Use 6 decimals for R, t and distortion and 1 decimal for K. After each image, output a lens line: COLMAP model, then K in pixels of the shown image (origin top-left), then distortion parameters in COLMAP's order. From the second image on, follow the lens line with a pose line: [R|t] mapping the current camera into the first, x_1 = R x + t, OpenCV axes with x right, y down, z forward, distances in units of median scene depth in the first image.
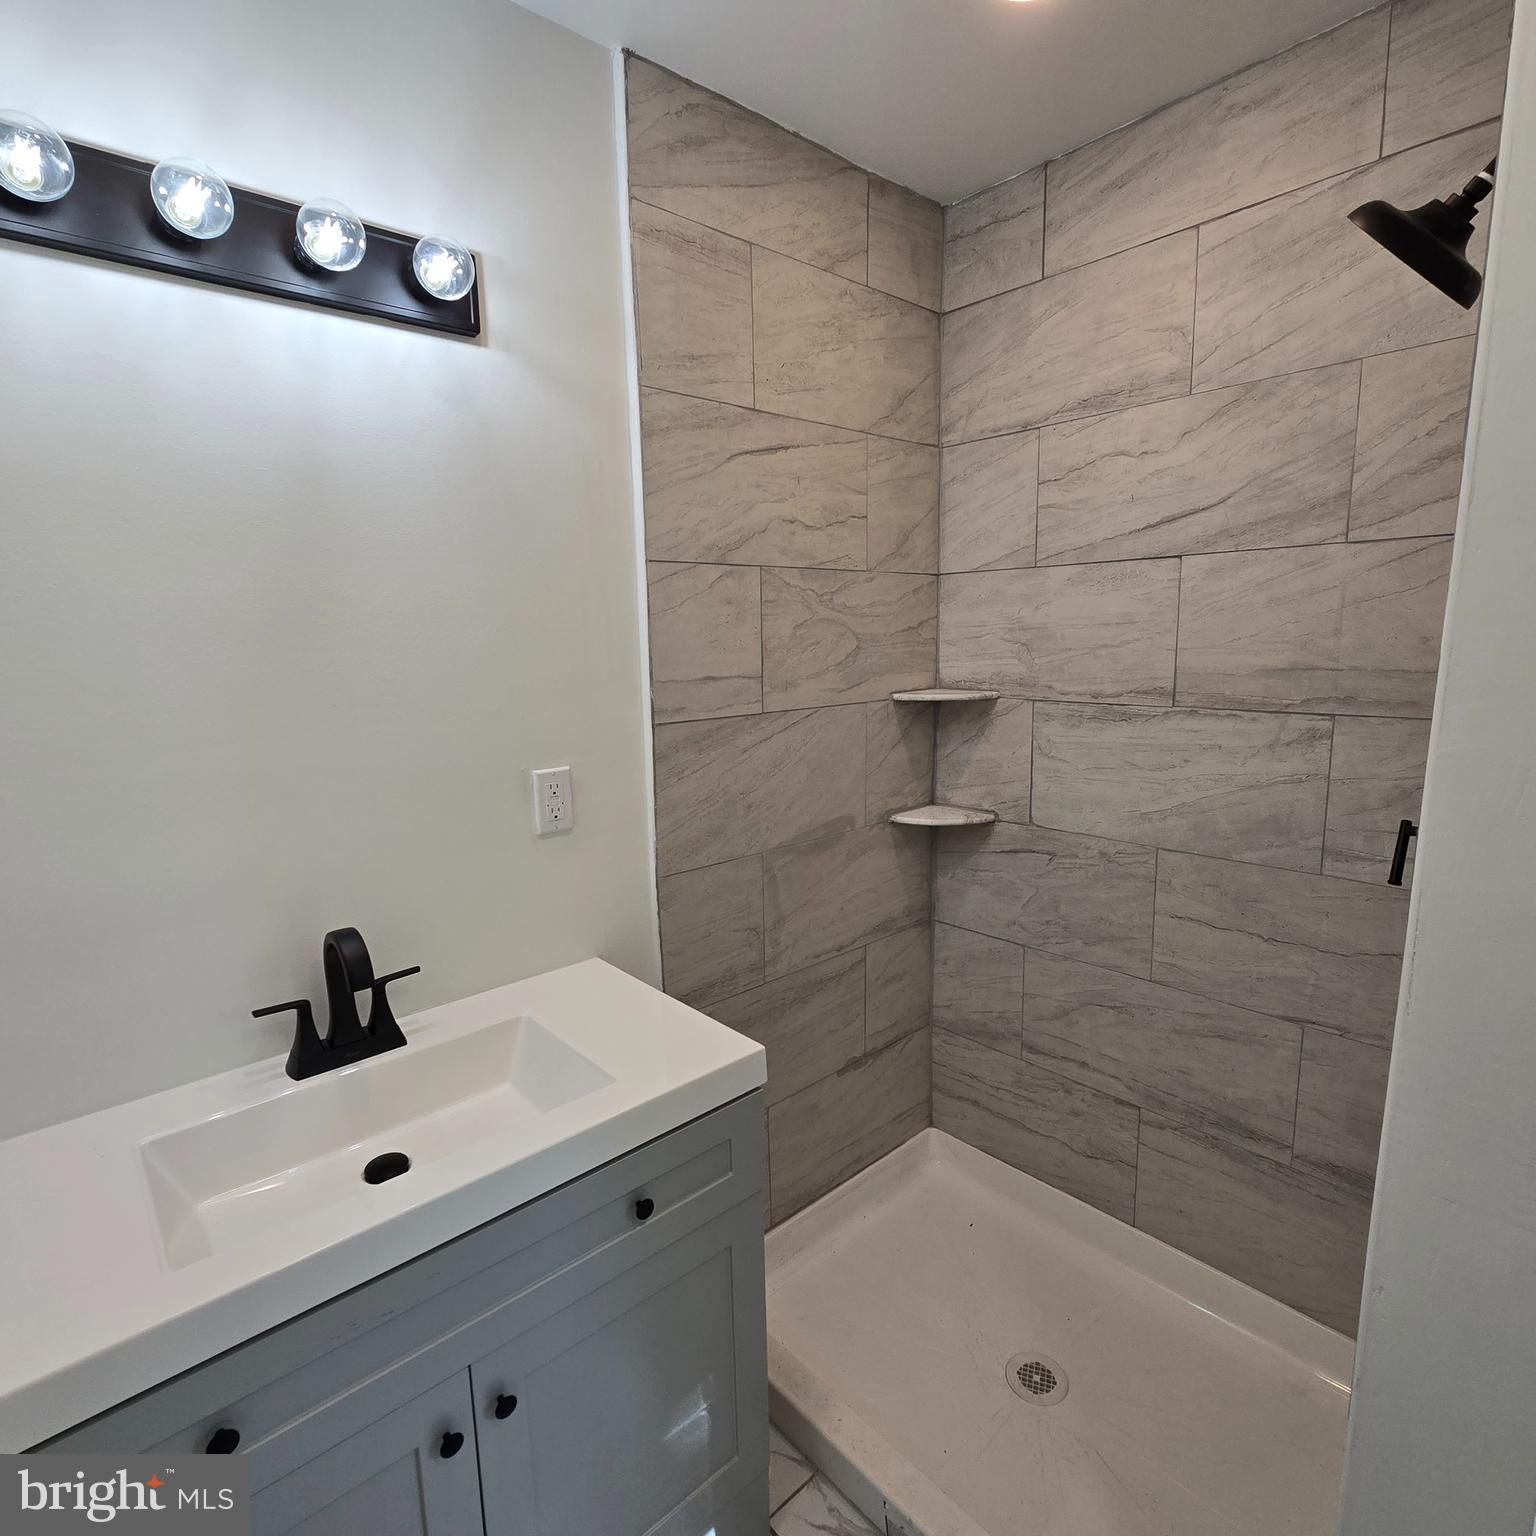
lens RADIAL K [[840.1, 0, 765.9], [0, 840.1, 773.1], [0, 0, 1]] dist [-0.003593, -0.000273]
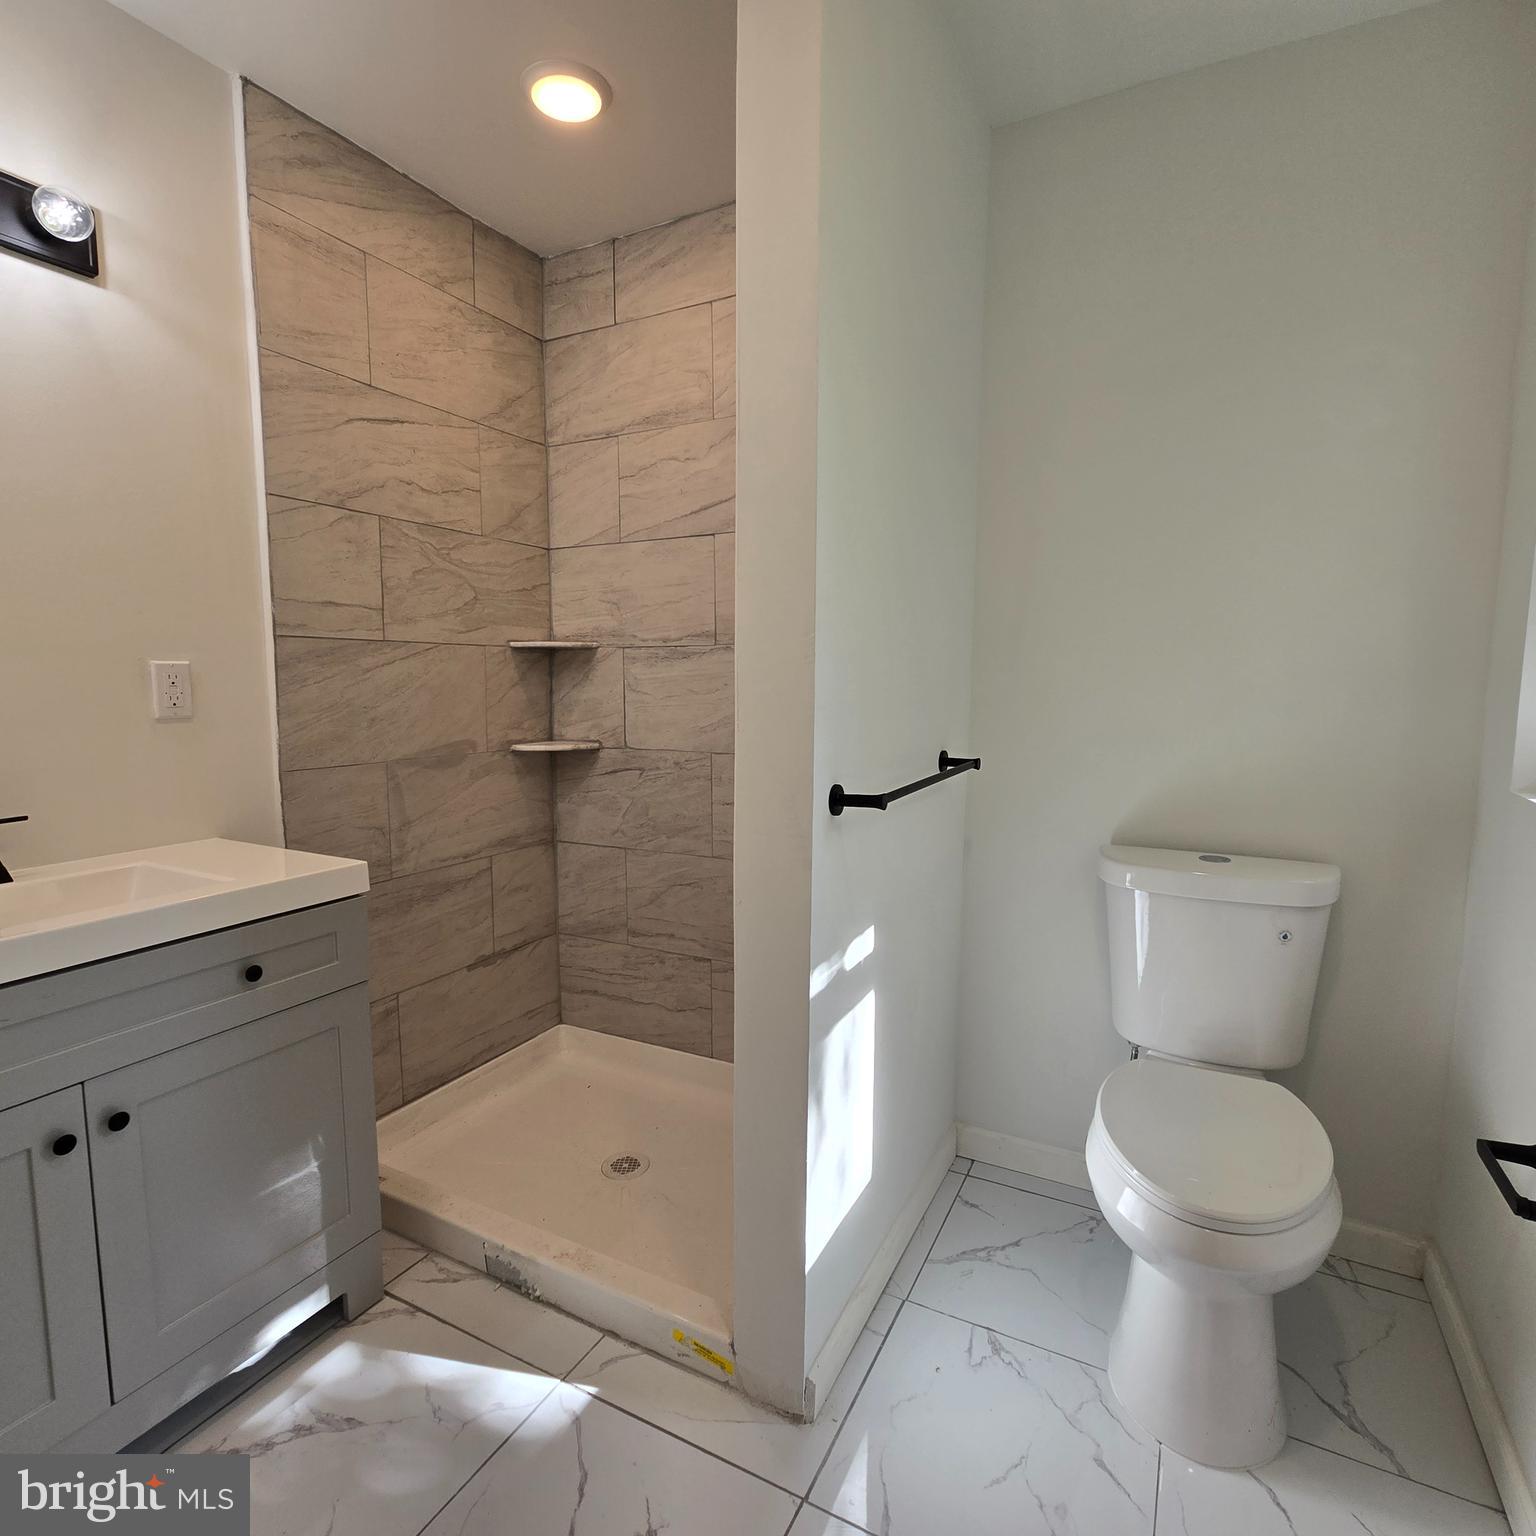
lens RADIAL K [[840.1, 0, 766.9], [0, 840.1, 769.2], [0, 0, 1]] dist [-0.003593, -0.000273]
pose [[0.937097, -0.014998, 0.348746, 0.087435], [0.036875, 0.997740, -0.056179, 0.197852], [-0.347115, 0.065505, 0.935532, -0.279937]]
